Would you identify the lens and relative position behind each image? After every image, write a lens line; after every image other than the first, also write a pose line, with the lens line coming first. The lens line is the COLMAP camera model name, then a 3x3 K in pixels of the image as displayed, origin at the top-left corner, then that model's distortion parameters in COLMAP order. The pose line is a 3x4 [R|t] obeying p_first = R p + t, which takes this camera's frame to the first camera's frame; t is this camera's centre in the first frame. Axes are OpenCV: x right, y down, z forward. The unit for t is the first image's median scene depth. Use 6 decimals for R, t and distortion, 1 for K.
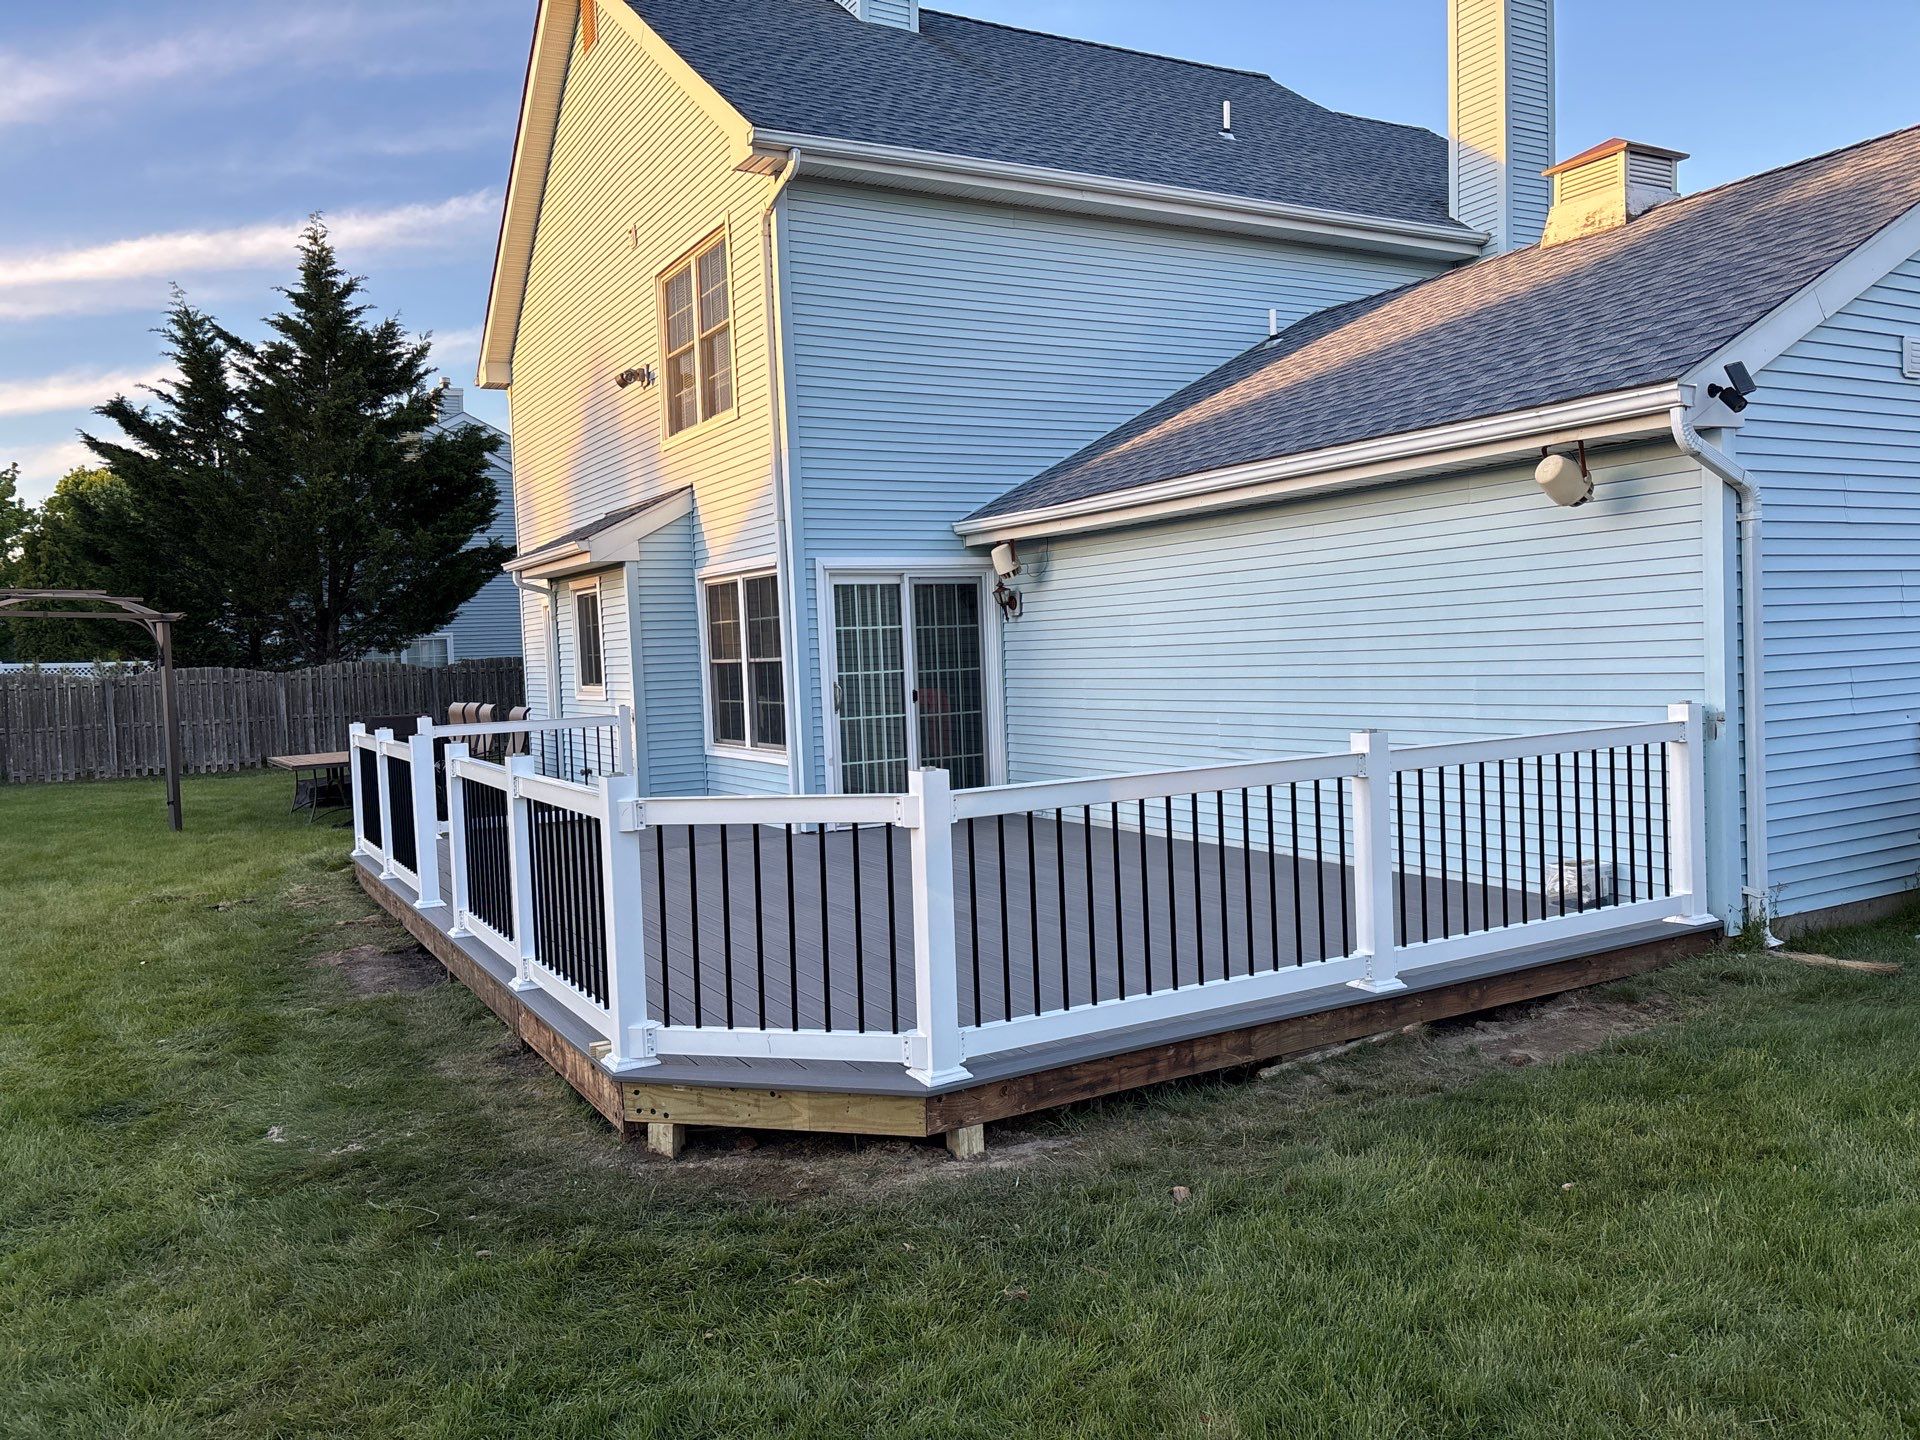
lens RADIAL K [[1450.1, 0, 956.2], [0, 1450.1, 727.8], [0, 0, 1]] dist [0.040274, -0.042951]
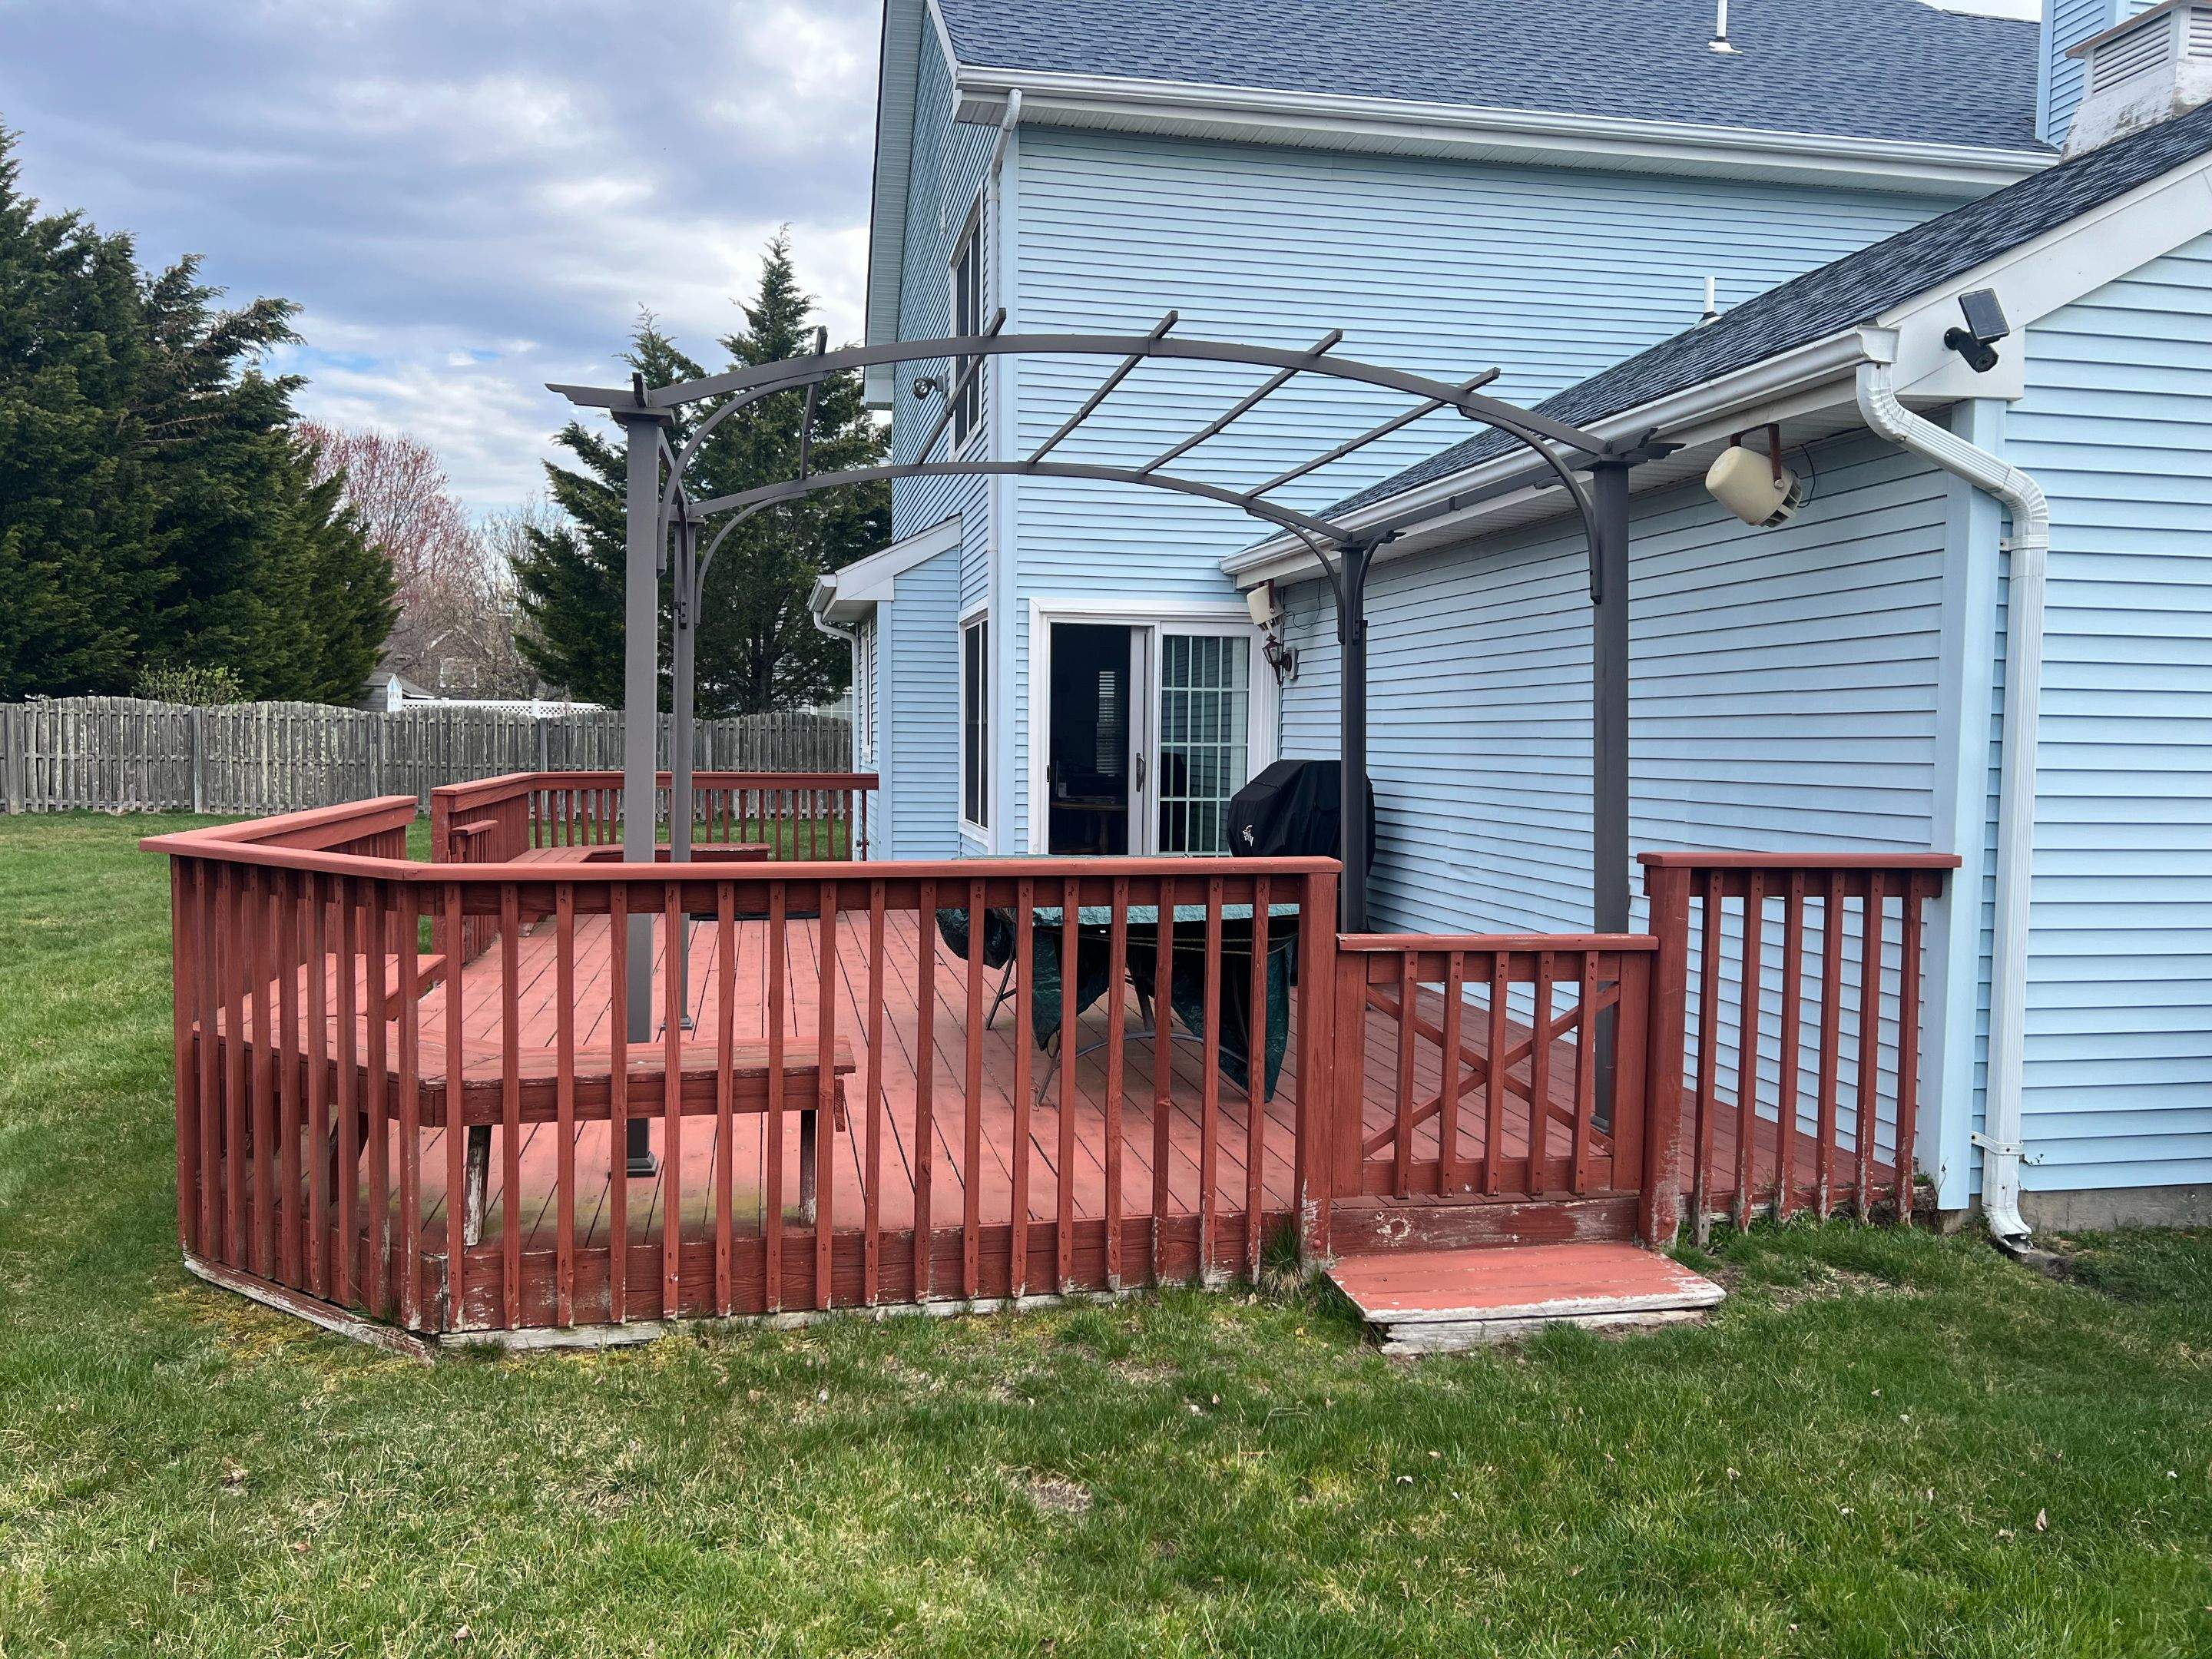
lens RADIAL K [[1664.3, 0, 1091.1], [0, 1664.3, 853.2], [0, 0, 1]] dist [0.044483, -0.036675]
pose [[0.948598, 0.073114, -0.307922, 0.211227], [-0.066688, 0.997281, 0.031354, -0.004973], [0.309377, -0.009207, 0.950895, 0.104879]]
